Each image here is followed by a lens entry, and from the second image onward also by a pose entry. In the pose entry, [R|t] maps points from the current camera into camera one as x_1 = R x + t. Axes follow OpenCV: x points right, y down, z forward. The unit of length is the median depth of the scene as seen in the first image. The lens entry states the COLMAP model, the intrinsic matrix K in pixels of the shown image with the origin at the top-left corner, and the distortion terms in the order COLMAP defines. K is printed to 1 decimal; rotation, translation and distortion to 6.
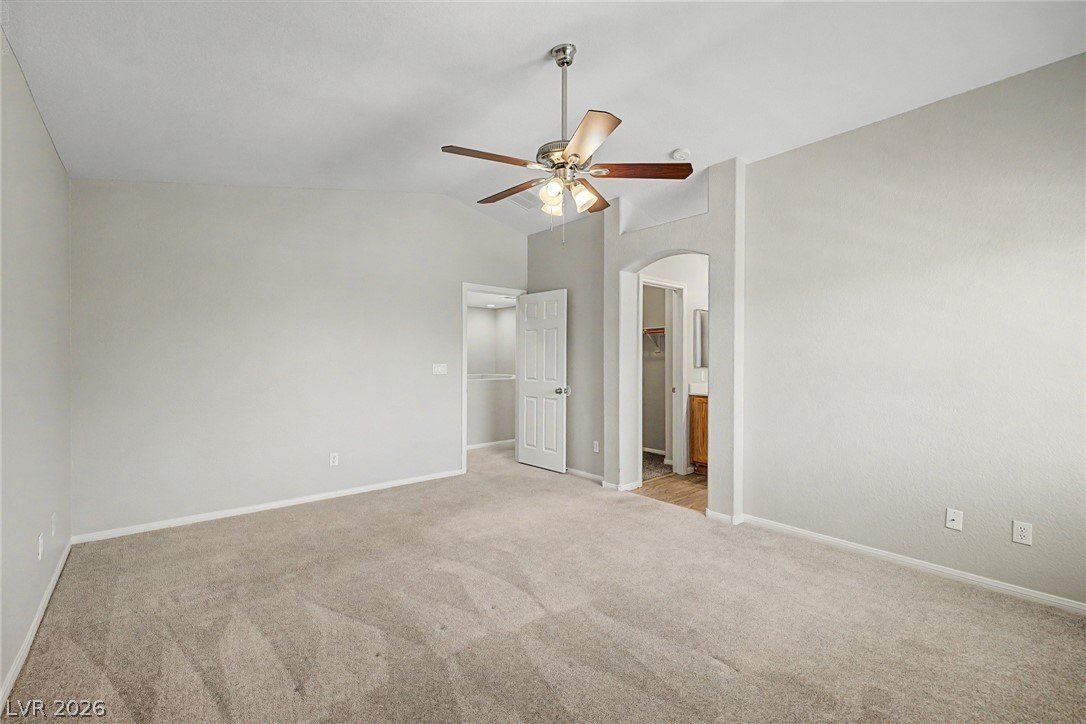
lens RADIAL K [[457.2, 0, 543.0], [0, 457.2, 362.0], [0, 0, 1]] dist [0.002446, 0.000365]
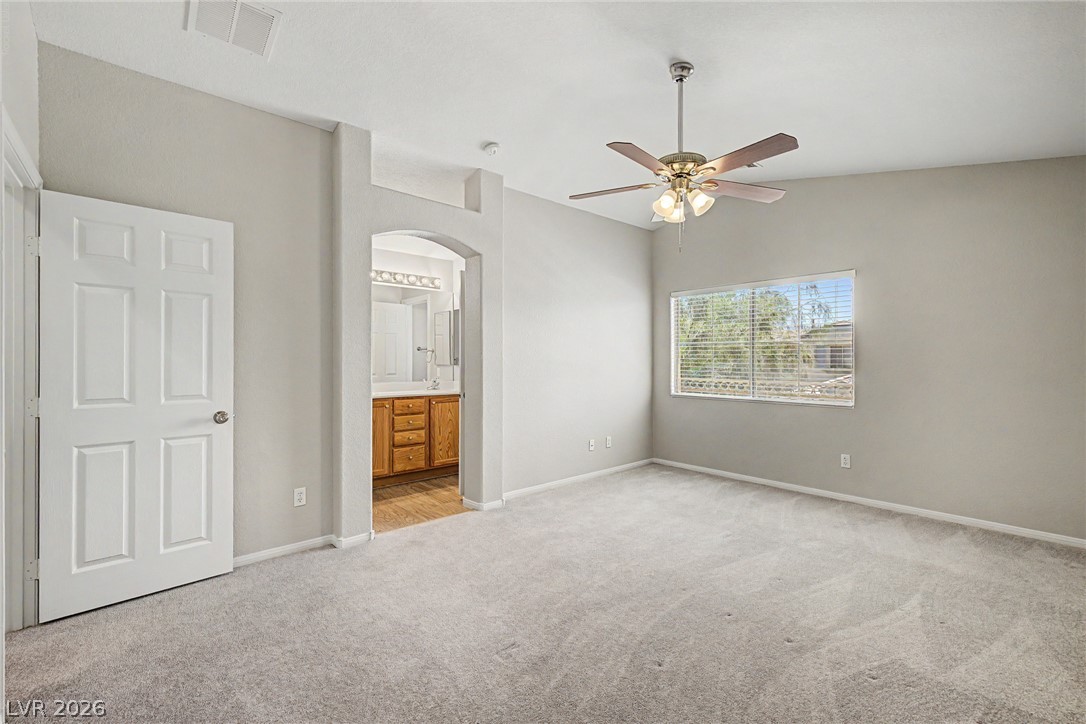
lens RADIAL K [[457.2, 0, 543.0], [0, 457.2, 362.0], [0, 0, 1]] dist [0.002446, 0.000365]
pose [[-0.026230, -0.009782, 0.999608, -0.491729], [-0.004937, 0.999941, 0.009656, -0.006174], [-0.999644, -0.004682, -0.026277, 0.651030]]
